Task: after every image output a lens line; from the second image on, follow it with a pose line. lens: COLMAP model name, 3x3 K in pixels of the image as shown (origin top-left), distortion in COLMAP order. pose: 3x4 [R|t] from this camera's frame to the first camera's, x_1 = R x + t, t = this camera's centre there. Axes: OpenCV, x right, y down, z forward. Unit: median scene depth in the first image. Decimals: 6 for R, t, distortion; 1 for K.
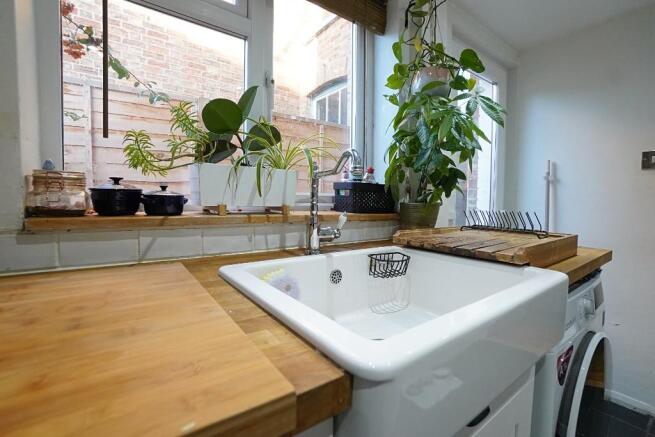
lens RADIAL K [[290.4, 0, 322.9], [0, 290.4, 219.8], [0, 0, 1]] dist [-0.037889, 0.004063]
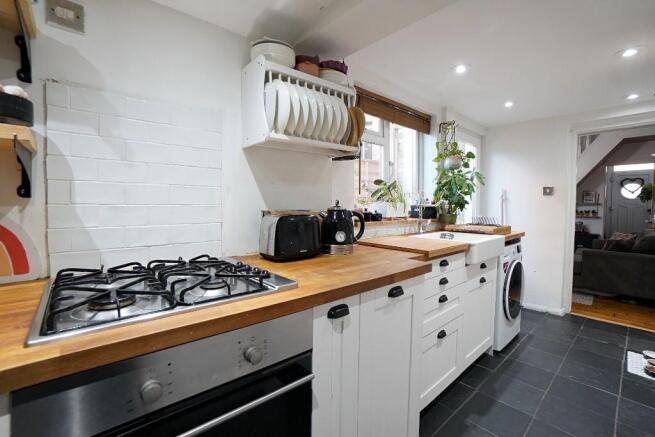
lens RADIAL K [[290.4, 0, 331.1], [0, 290.4, 219.3], [0, 0, 1]] dist [-0.037889, 0.004063]
pose [[0.993276, -0.016286, 0.114615, -0.880036], [0.017490, 0.999802, -0.009513, -0.009225], [-0.114438, 0.011454, 0.993364, -1.199995]]
